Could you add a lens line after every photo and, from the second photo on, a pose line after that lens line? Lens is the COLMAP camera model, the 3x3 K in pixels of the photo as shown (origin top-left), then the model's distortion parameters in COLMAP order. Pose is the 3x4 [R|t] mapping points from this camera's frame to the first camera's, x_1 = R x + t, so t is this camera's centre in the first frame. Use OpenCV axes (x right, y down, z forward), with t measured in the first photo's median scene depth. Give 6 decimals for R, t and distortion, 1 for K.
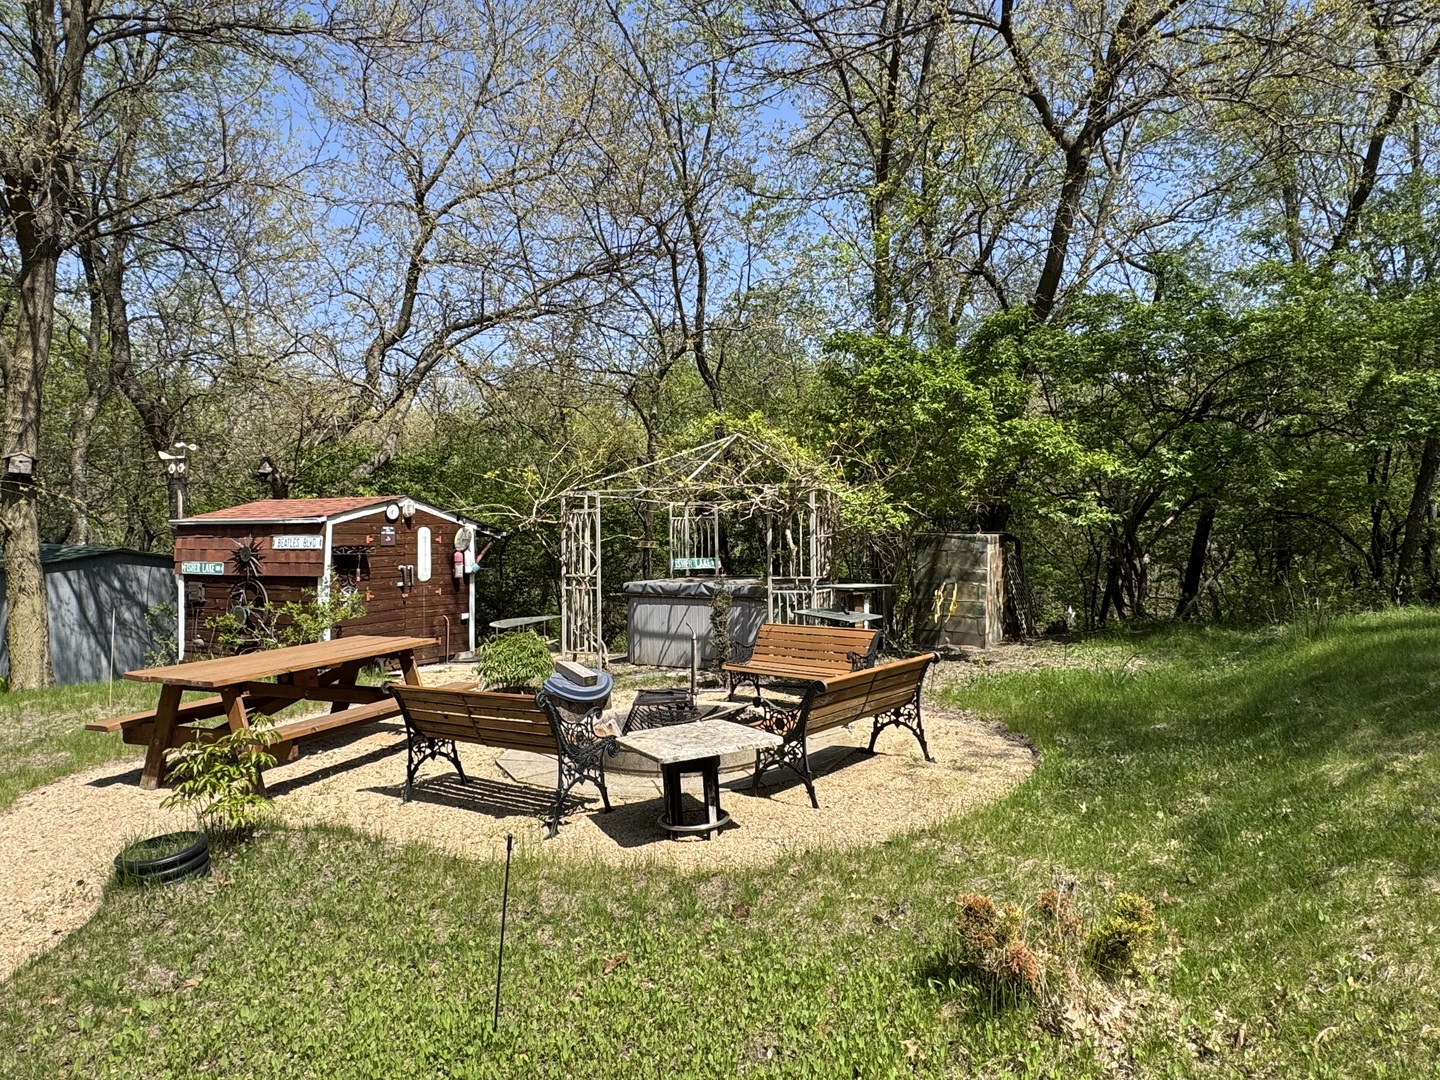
lens RADIAL K [[925.2, 0, 720.0], [0, 925.2, 540.0], [0, 0, 1]] dist [-0.000121, 0.000463]
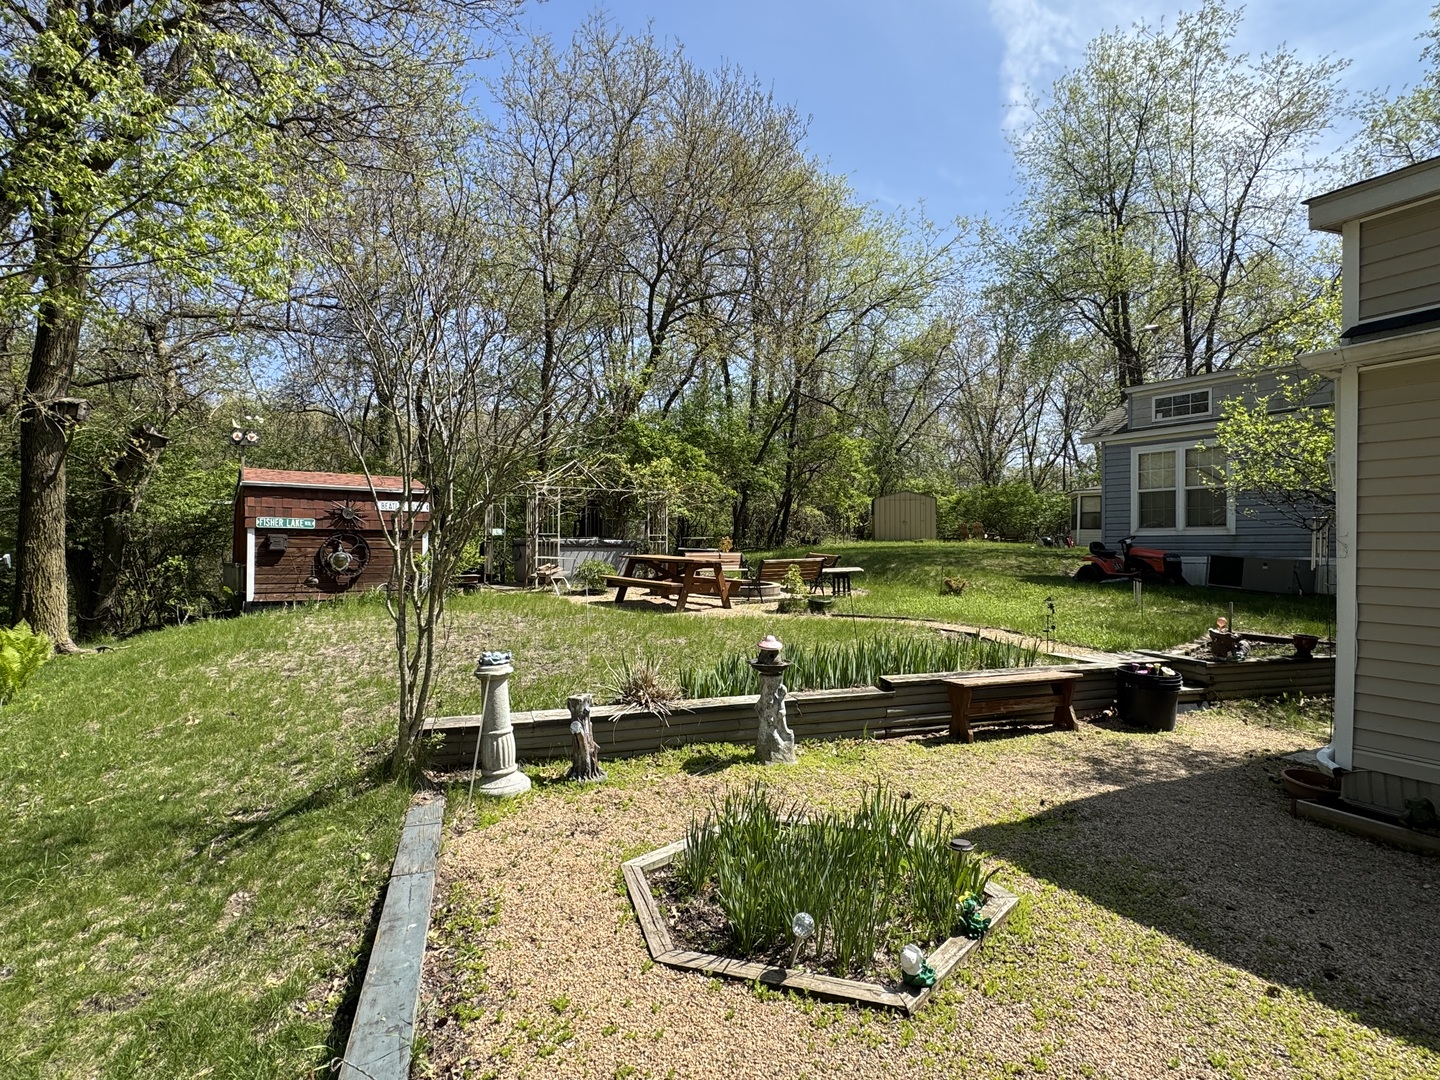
lens RADIAL K [[759.4, 0, 720.0], [0, 759.4, 540.0], [0, 0, 1]] dist [0.001327, 0.000266]
pose [[0.473520, 0.014996, 0.880656, -1.151902], [-0.009160, 0.999885, -0.012101, 0.058453], [-0.880736, -0.002337, 0.473602, 0.021516]]
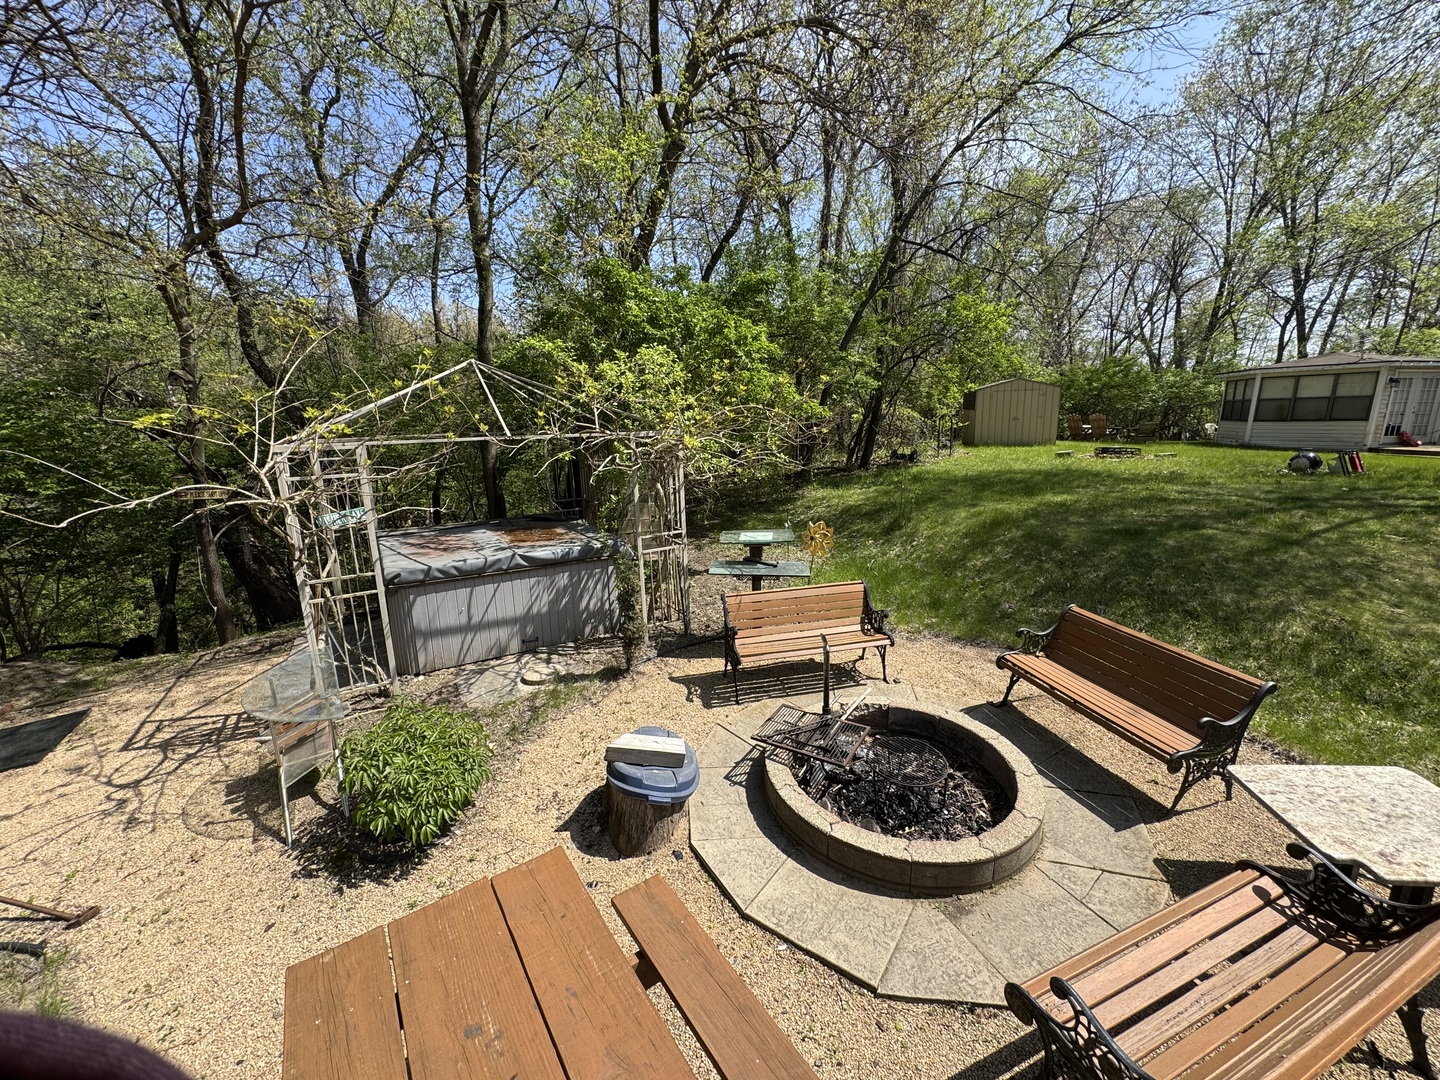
lens RADIAL K [[575.8, 0, 718.4], [0, 575.8, 539.8], [0, 0, 1]] dist [-0.003265, 0.000630]
pose [[0.548101, -0.178814, 0.817075, -0.295854], [0.019376, 0.979333, 0.201327, -0.056018], [-0.836188, -0.094516, 0.540238, 0.517172]]
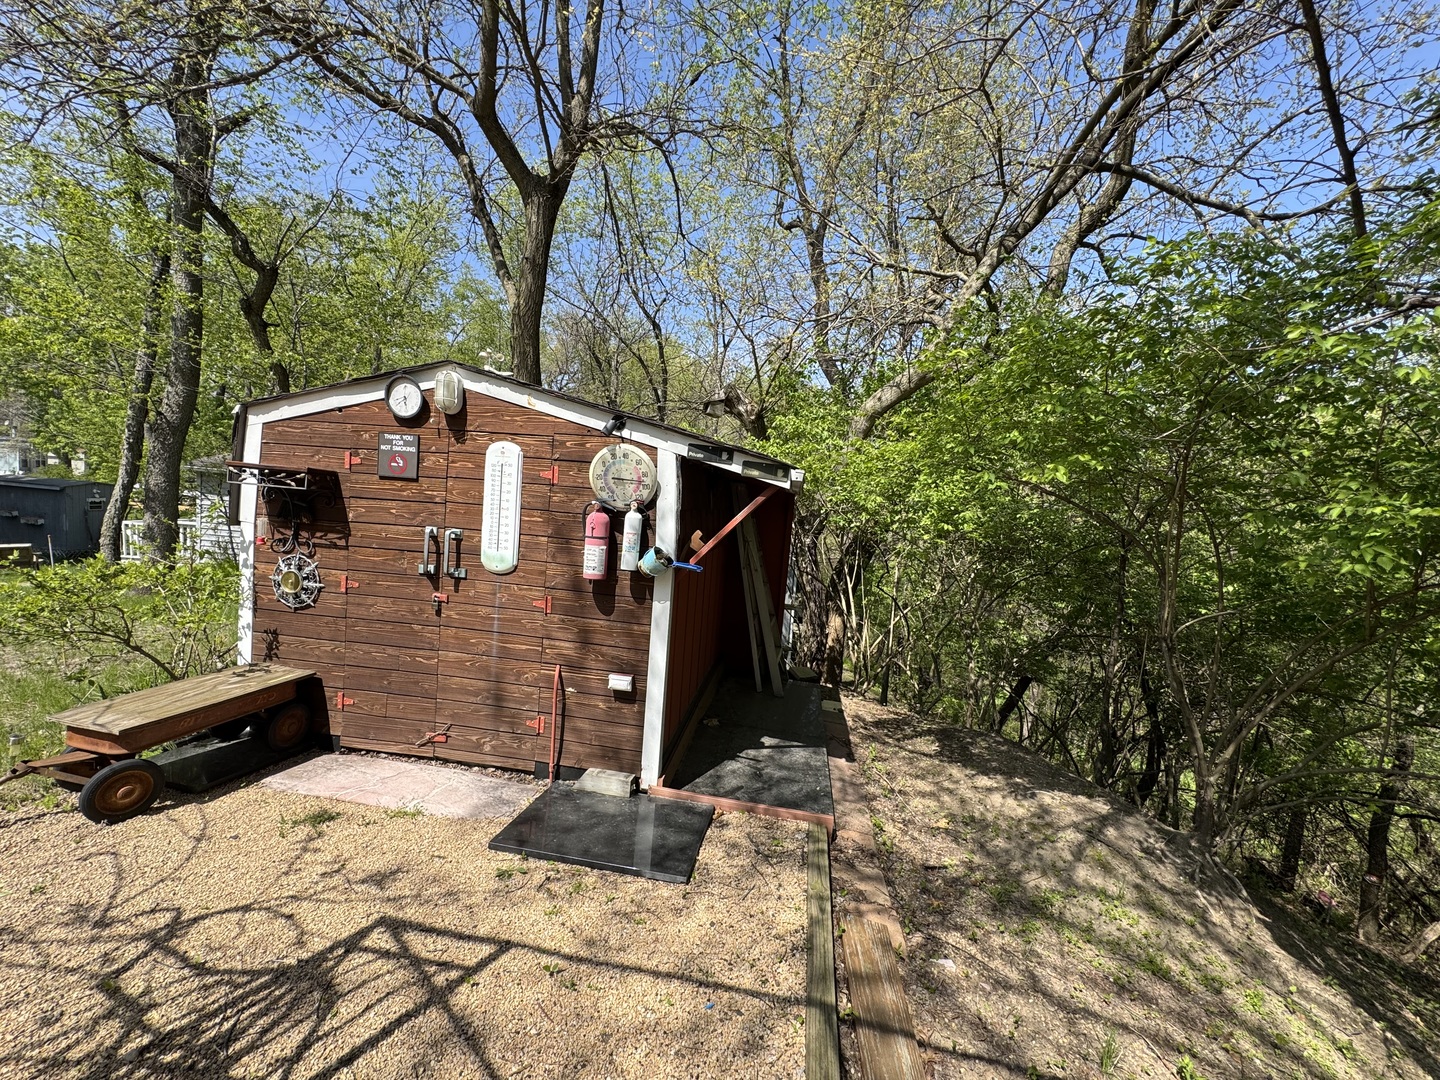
lens RADIAL K [[575.8, 0, 718.4], [0, 575.8, 539.8], [0, 0, 1]] dist [-0.003265, 0.000630]
pose [[0.307291, 0.088953, -0.947449, -0.049088], [-0.074863, 0.994796, 0.069118, 0.005008], [0.948666, 0.049690, 0.312351, 1.041973]]
